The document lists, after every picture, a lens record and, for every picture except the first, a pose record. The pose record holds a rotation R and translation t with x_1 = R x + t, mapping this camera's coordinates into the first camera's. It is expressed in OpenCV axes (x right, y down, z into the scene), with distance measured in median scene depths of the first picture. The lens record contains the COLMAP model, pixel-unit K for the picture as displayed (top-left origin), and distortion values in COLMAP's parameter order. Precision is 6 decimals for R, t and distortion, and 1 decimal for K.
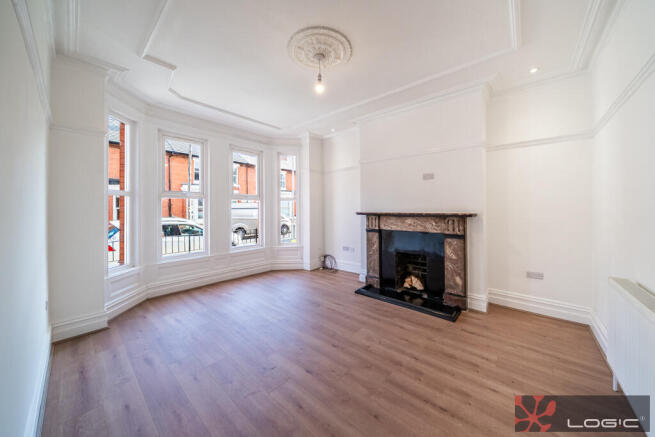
lens RADIAL K [[230.8, 0, 328.2], [0, 230.8, 212.2], [0, 0, 1]] dist [-0.006464, -0.000129]
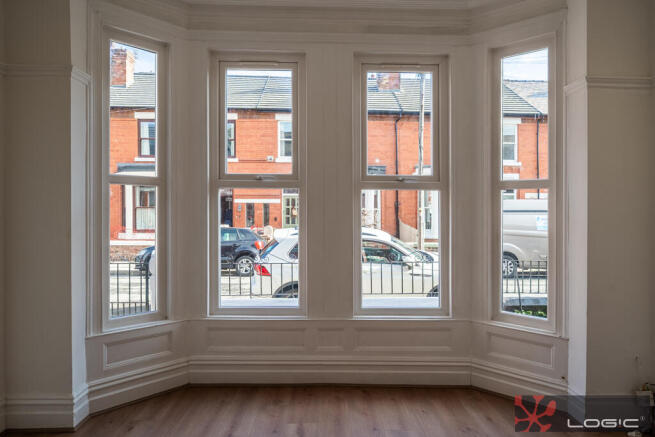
lens RADIAL K [[445.0, 0, 326.1], [0, 445.0, 215.1], [0, 0, 1]] dist [0.002017, -0.000356]
pose [[0.674736, 0.015439, -0.737897, 0.114160], [-0.020793, 0.999782, 0.001905, -0.008810], [0.737766, 0.014057, 0.674910, 0.401257]]
